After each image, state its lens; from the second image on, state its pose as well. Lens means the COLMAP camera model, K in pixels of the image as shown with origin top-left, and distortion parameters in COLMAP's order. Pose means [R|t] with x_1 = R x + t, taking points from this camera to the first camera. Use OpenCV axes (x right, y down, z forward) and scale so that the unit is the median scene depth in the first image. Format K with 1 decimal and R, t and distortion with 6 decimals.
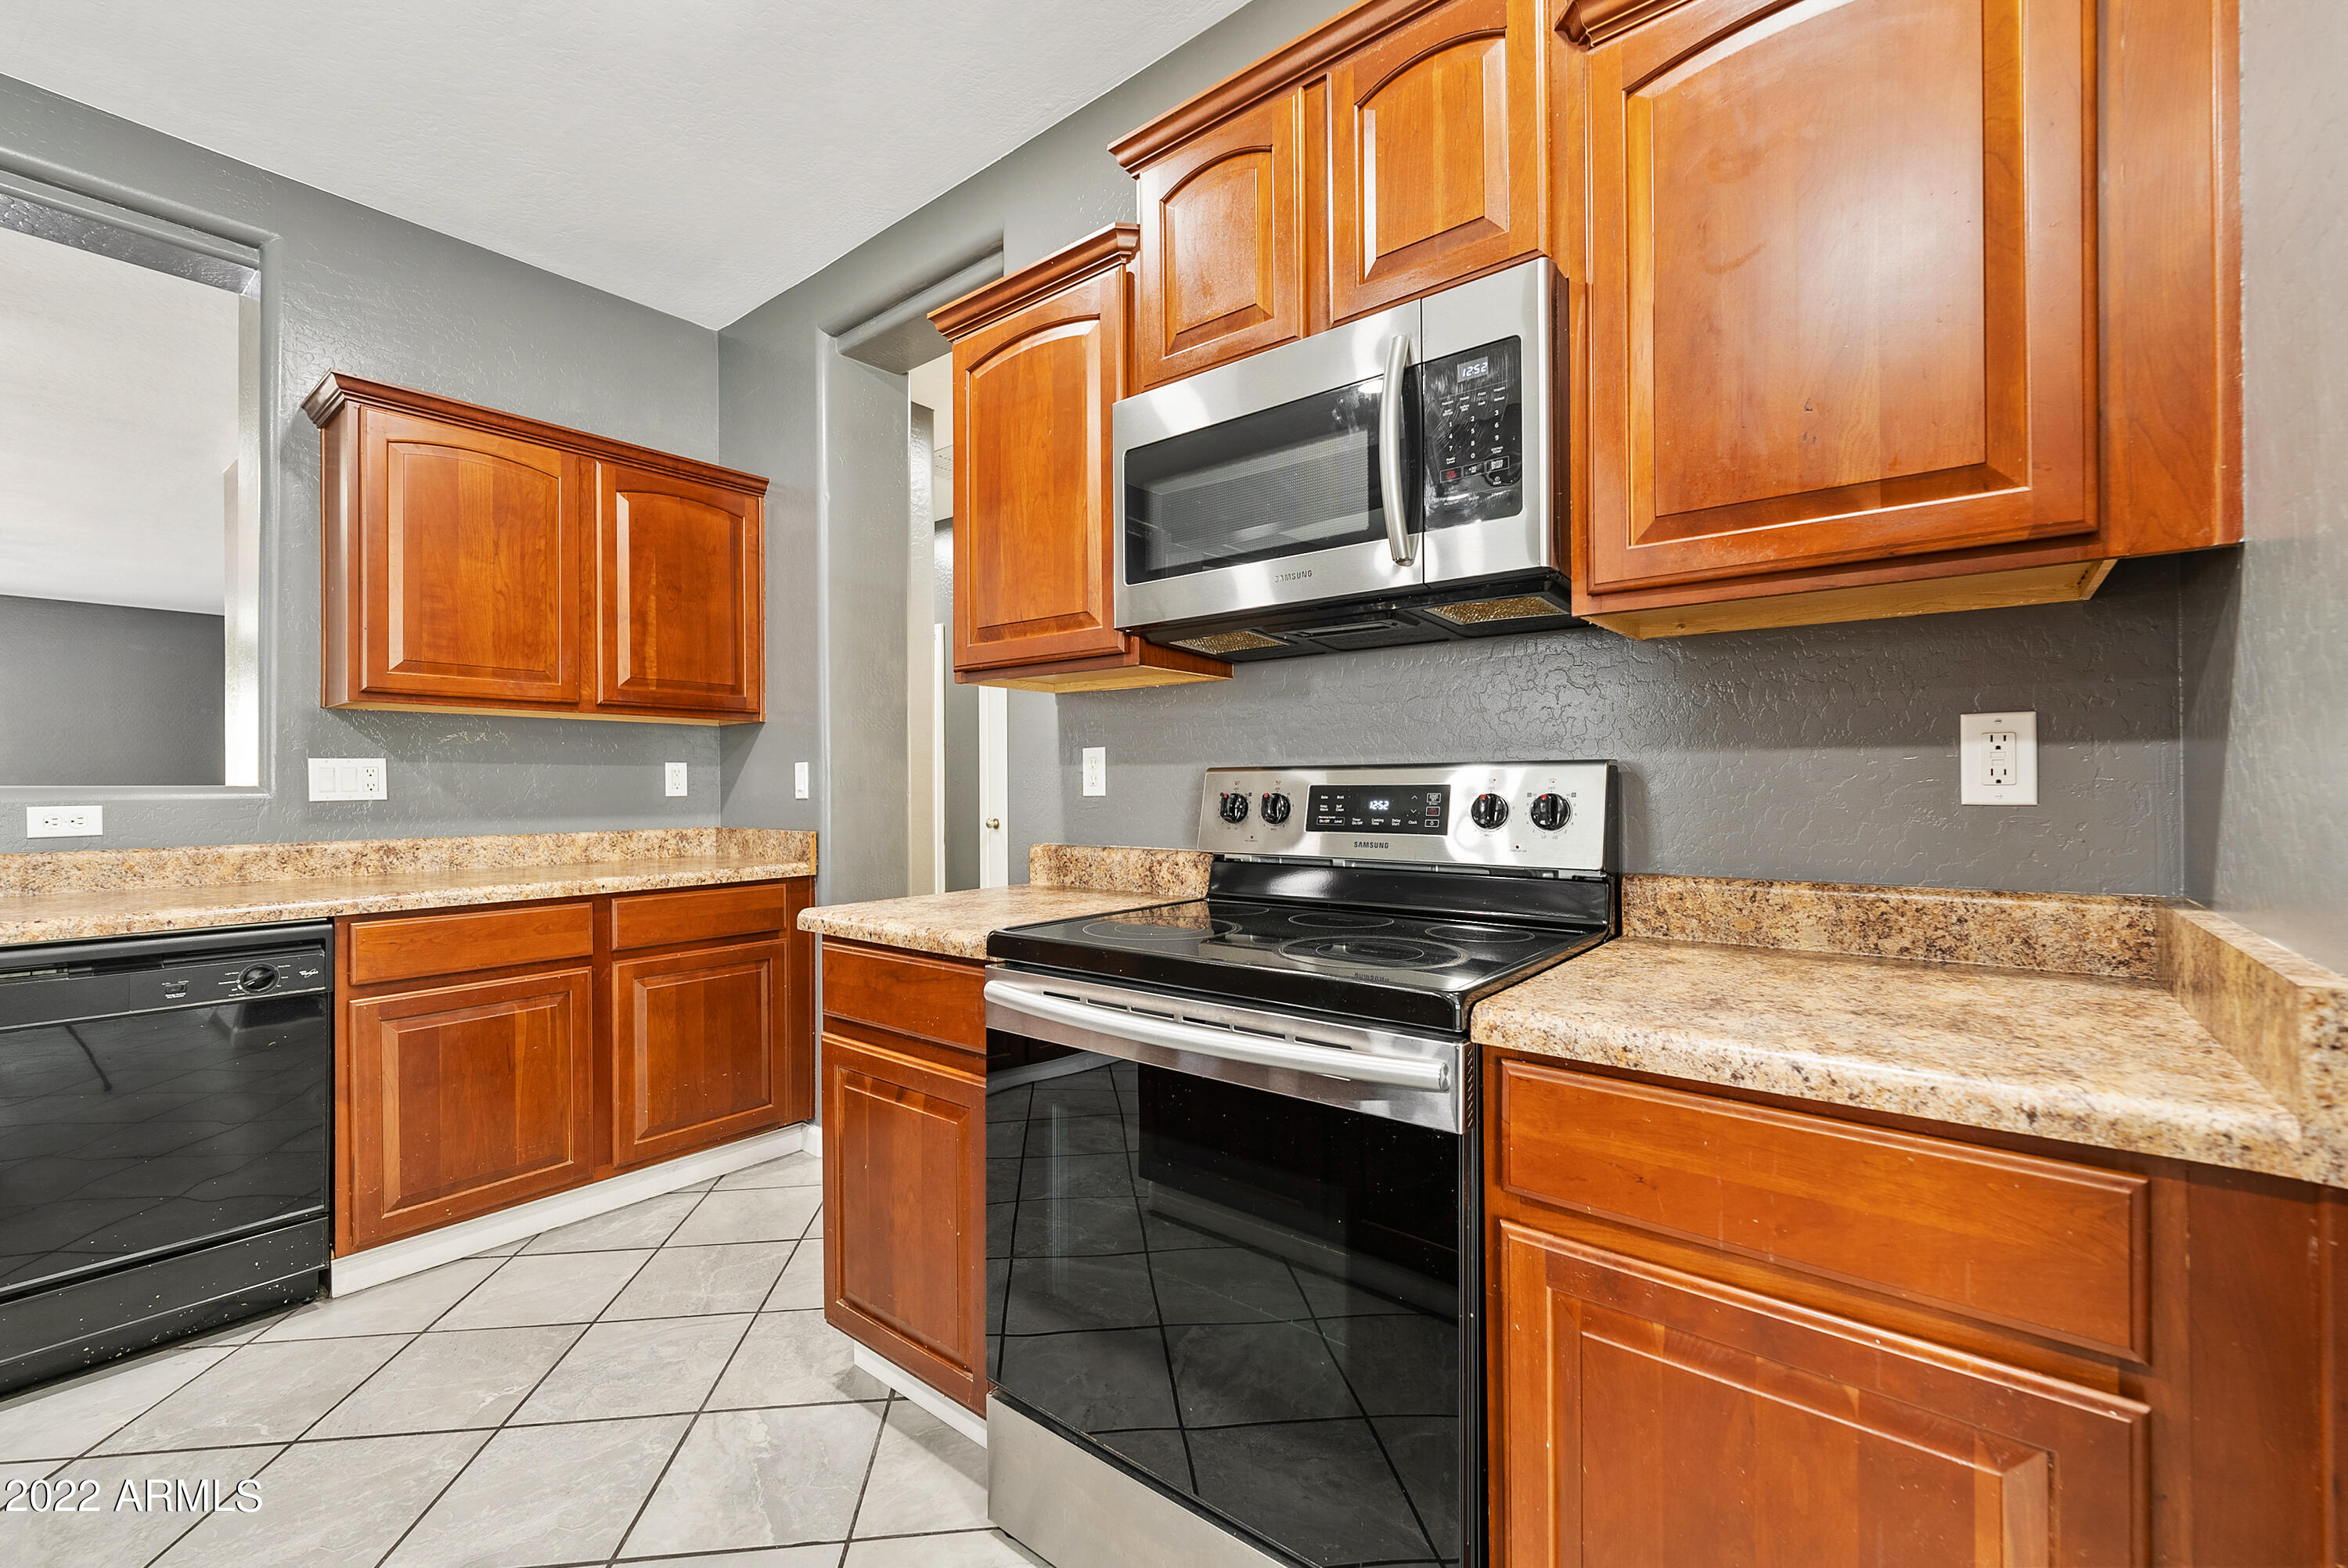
lens RADIAL K [[957.4, 0, 1172.7], [0, 957.4, 786.0], [0, 0, 1]] dist [-0.009922, 0.001800]
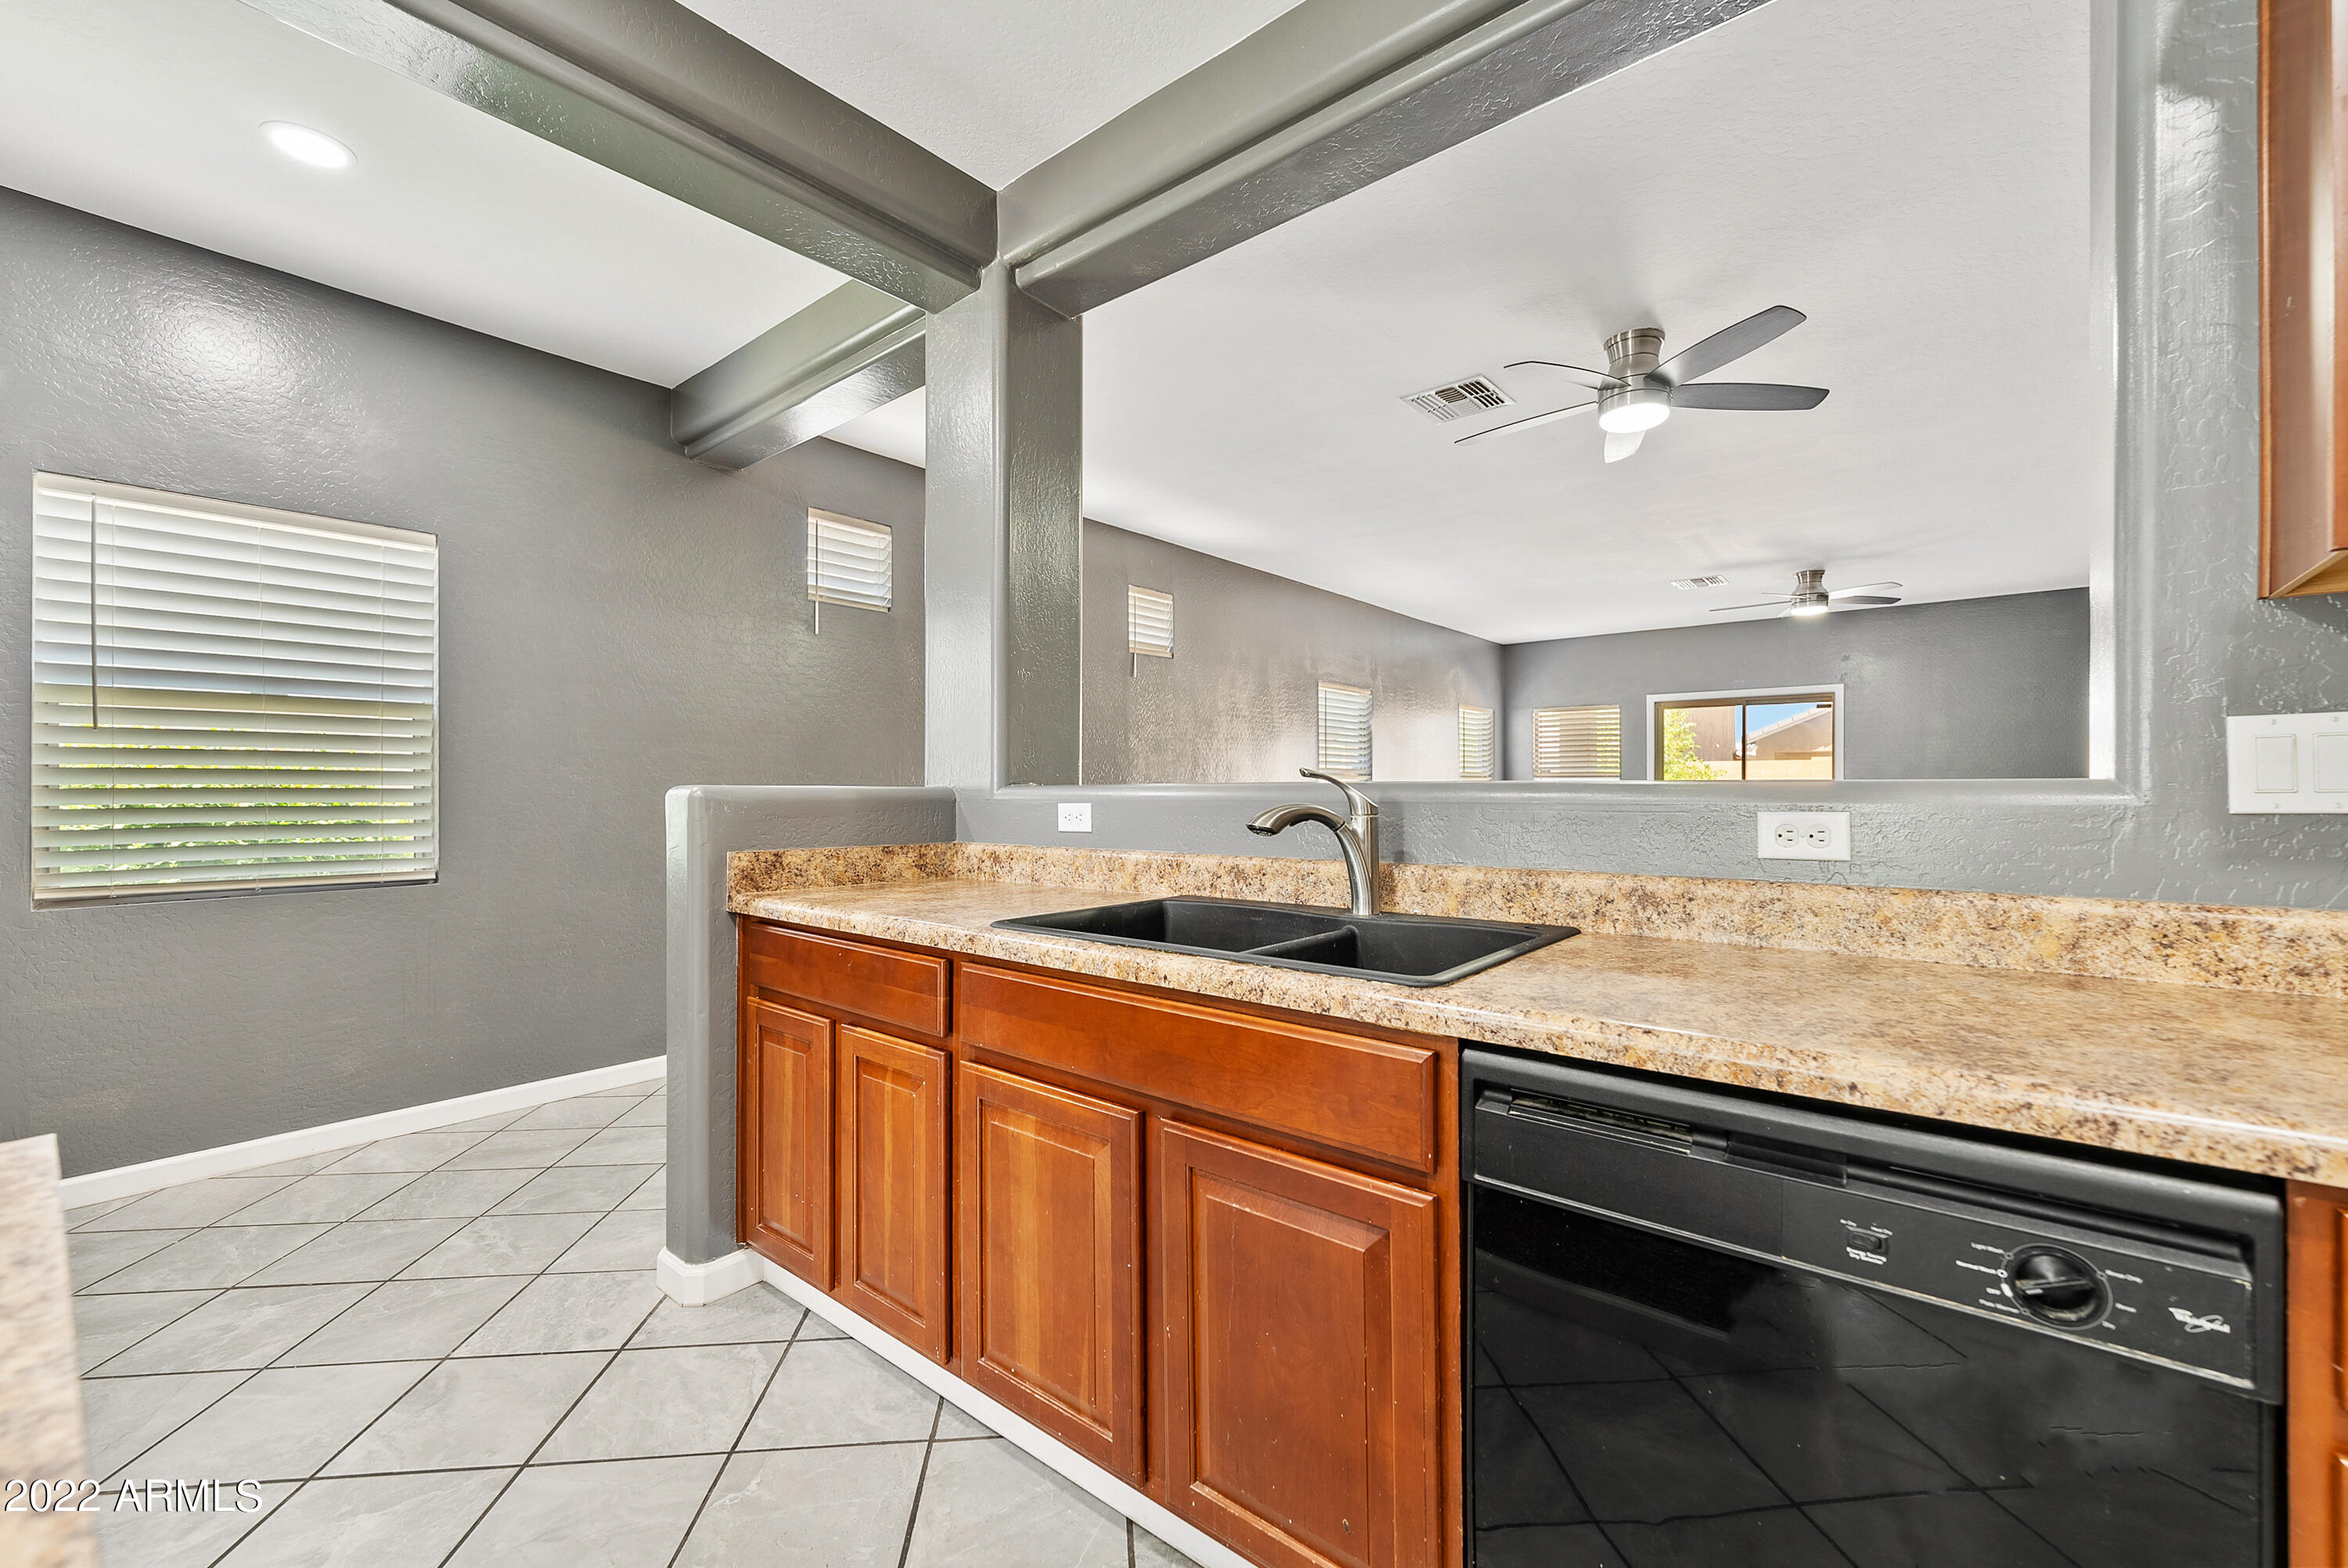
lens RADIAL K [[957.4, 0, 1171.7], [0, 957.4, 788.5], [0, 0, 1]] dist [-0.009922, 0.001800]
pose [[-0.026503, 0.002416, -0.999646, -0.484535], [0.002025, 0.999995, 0.002363, 0.002746], [0.999647, -0.001961, -0.026508, 0.554833]]
